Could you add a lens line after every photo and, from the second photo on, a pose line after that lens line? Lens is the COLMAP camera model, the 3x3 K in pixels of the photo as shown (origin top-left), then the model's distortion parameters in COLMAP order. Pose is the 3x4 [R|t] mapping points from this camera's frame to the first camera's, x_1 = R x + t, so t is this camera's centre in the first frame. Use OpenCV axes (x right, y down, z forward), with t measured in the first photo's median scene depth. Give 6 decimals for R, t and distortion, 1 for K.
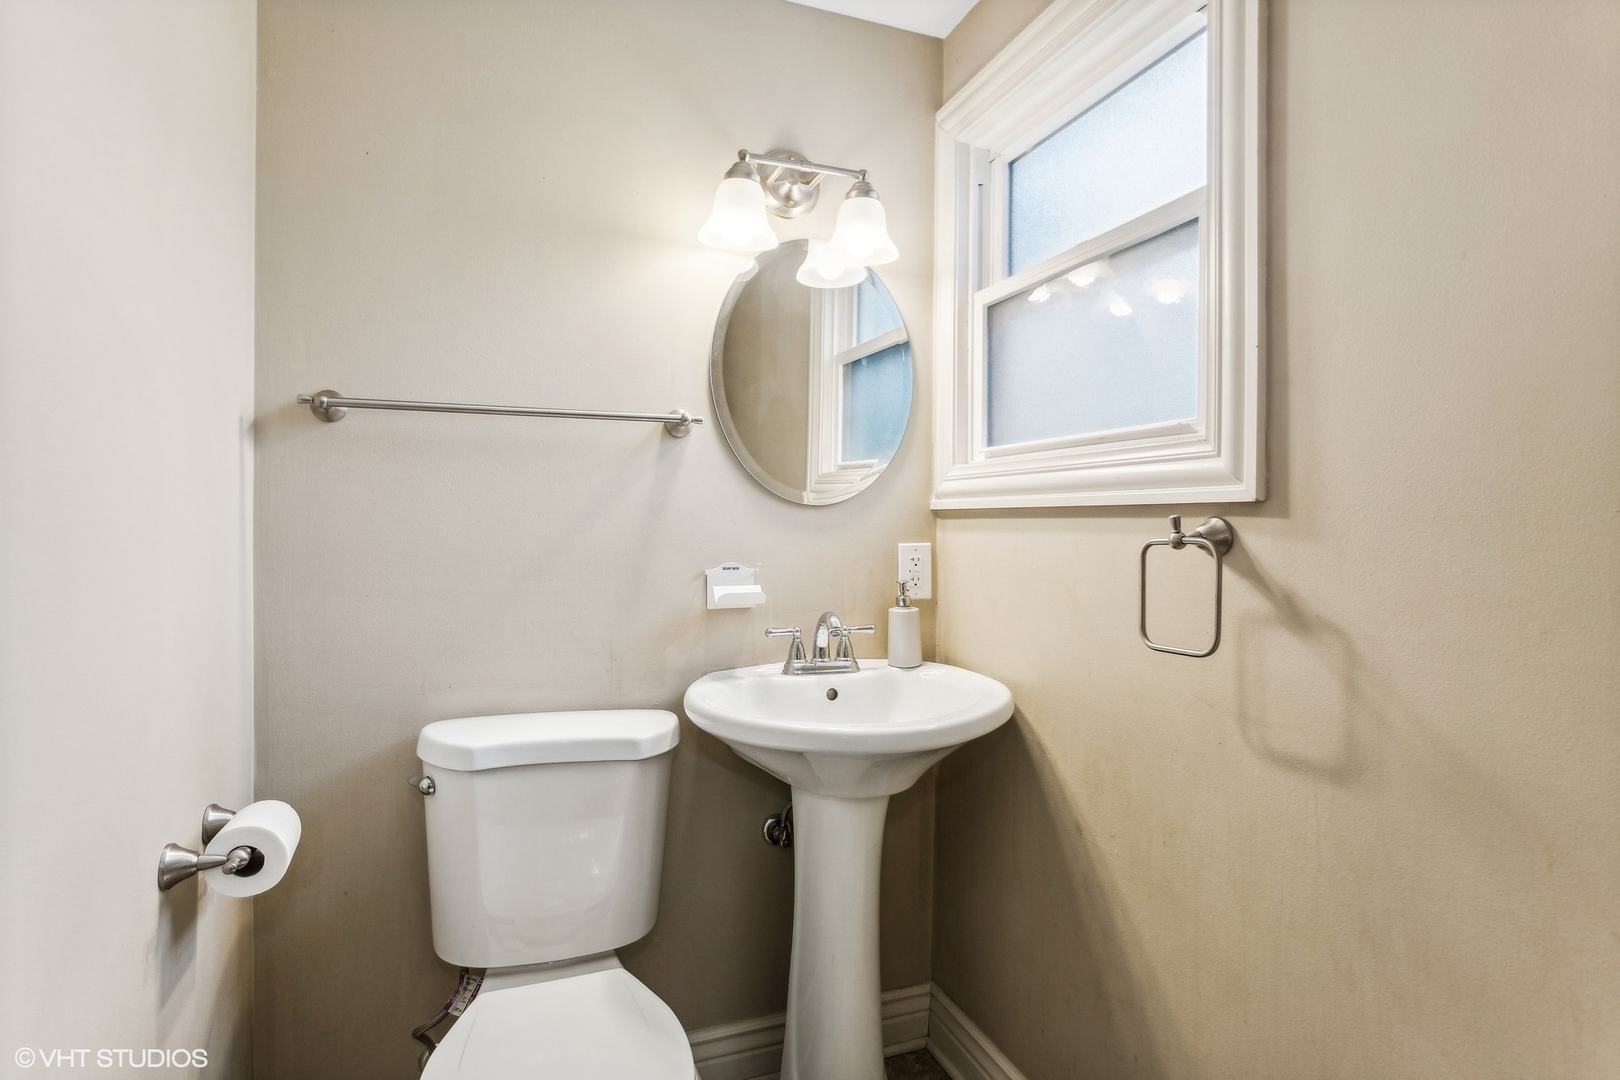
lens RADIAL K [[804.3, 0, 809.9], [0, 804.3, 532.7], [0, 0, 1]] dist [-0.004773, -0.000984]
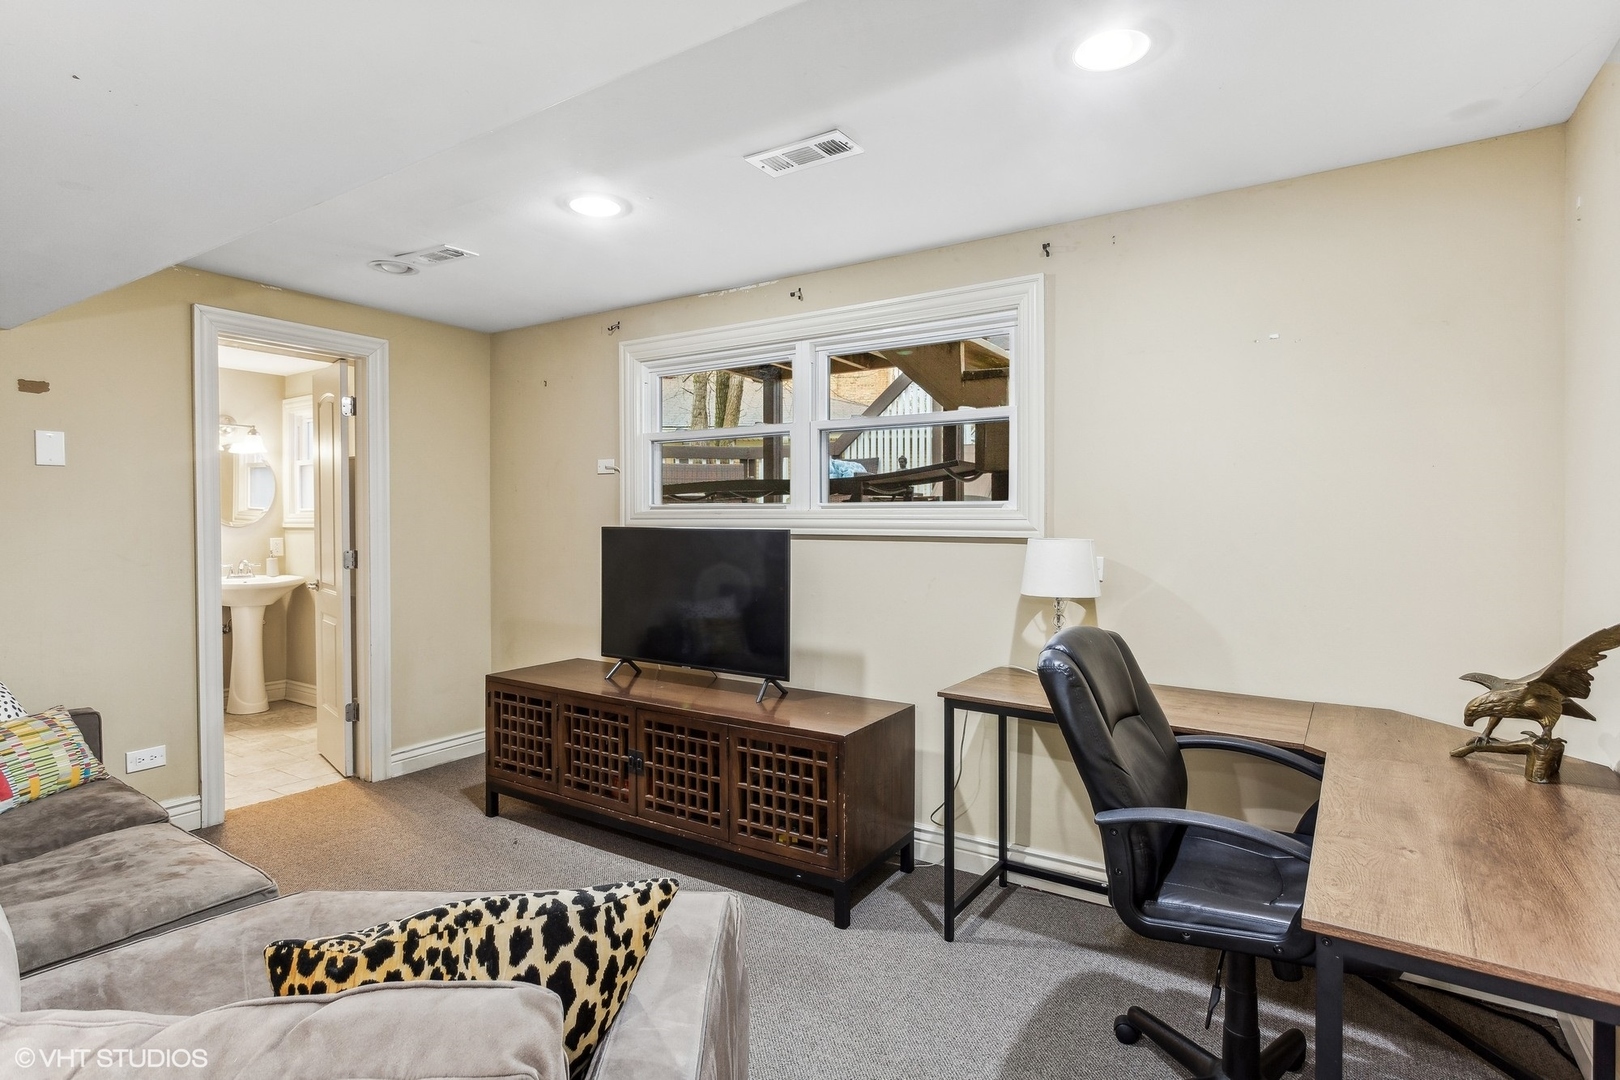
lens RADIAL K [[804.3, 0, 813.1], [0, 804.3, 533.8], [0, 0, 1]] dist [-0.004773, -0.000984]
pose [[0.787169, -0.014999, 0.616555, -0.155682], [0.014058, 0.999881, 0.006375, 0.004828], [-0.616577, 0.003649, 0.787286, -2.872547]]
